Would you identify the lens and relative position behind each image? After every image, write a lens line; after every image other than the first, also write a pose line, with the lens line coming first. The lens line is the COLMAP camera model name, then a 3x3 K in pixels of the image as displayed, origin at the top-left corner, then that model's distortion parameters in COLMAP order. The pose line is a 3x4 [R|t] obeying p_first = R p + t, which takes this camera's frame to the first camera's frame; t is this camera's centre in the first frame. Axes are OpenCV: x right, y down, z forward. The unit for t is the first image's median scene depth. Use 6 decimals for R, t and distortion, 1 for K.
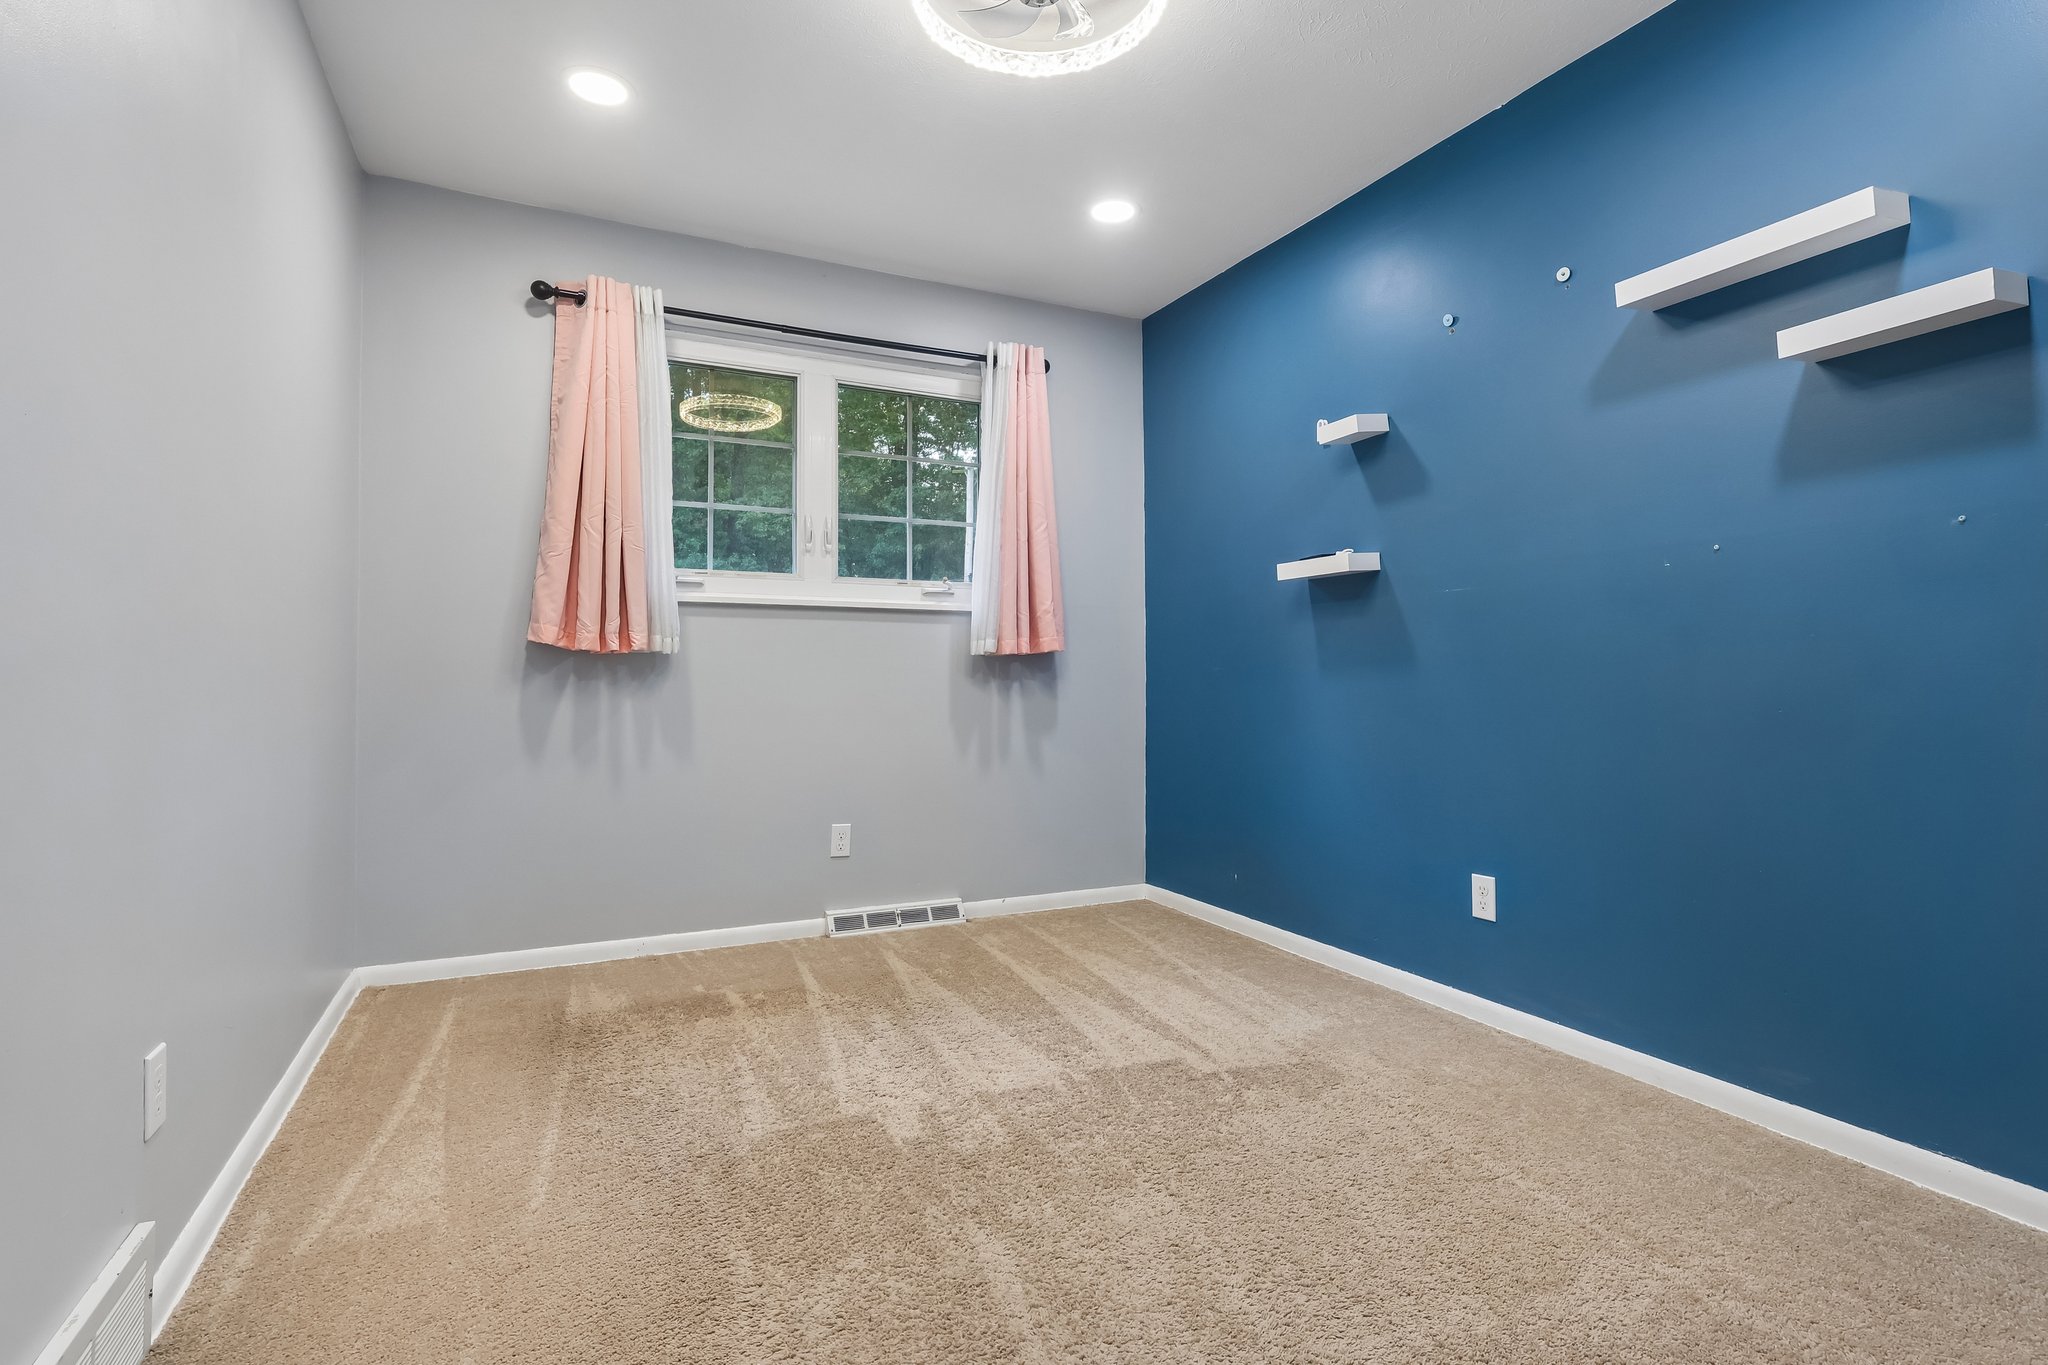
lens RADIAL K [[957.0, 0, 1015.6], [0, 957.0, 676.1], [0, 0, 1]] dist [-0.005305, 0.002204]
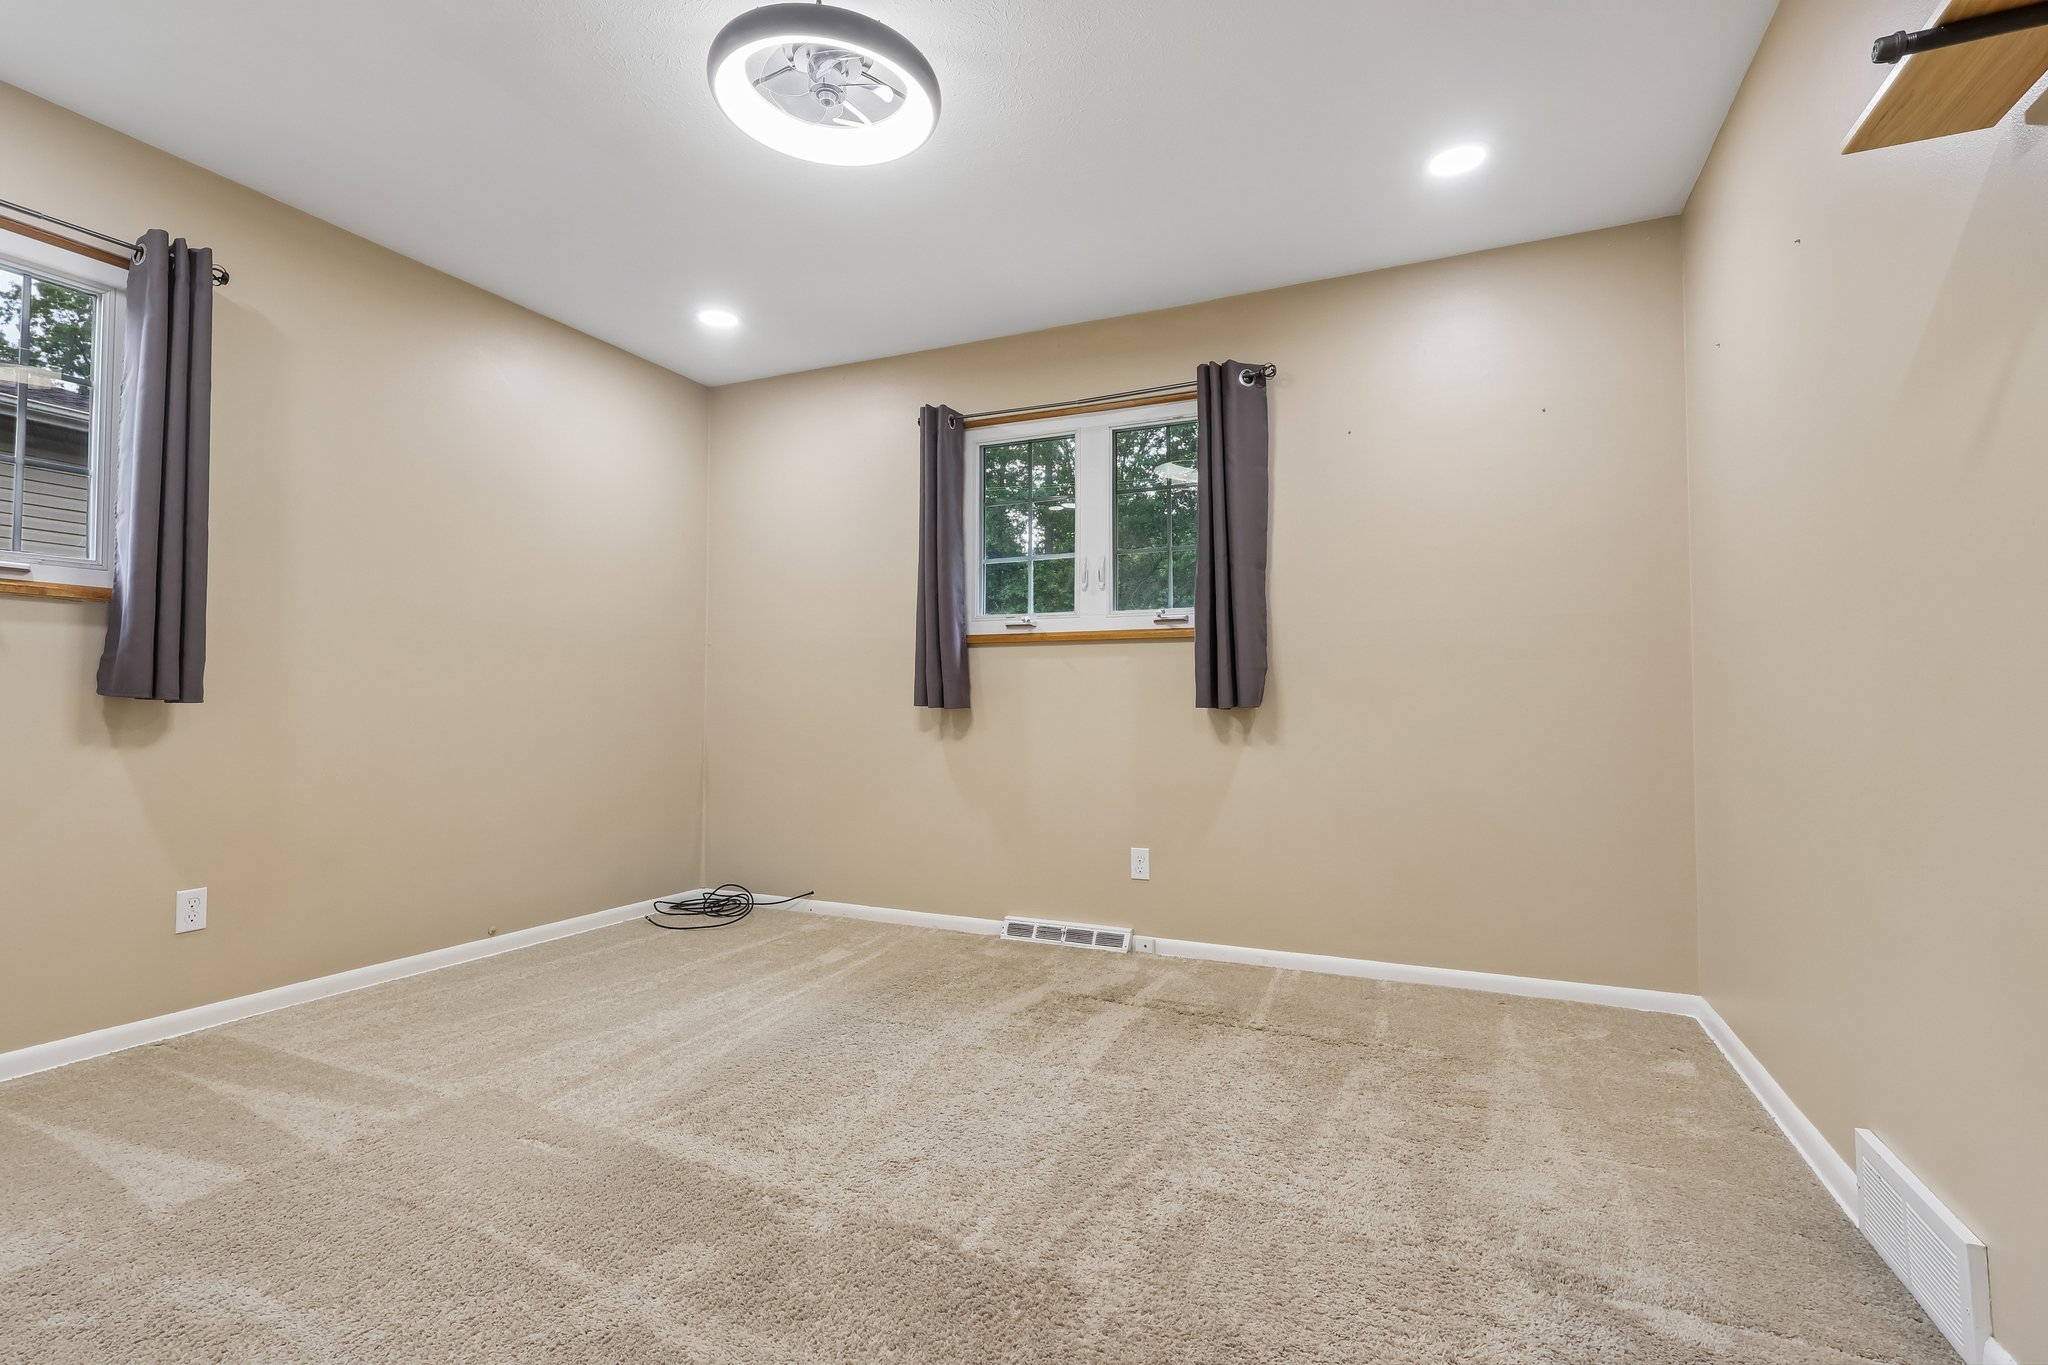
lens RADIAL K [[957.0, 0, 1020.2], [0, 957.0, 680.6], [0, 0, 1]] dist [-0.005305, 0.002204]
pose [[0.650635, -0.019166, -0.759149, 0.623508], [-0.003270, 0.999601, -0.028039, 0.004296], [0.759384, 0.020726, 0.650313, 0.268986]]
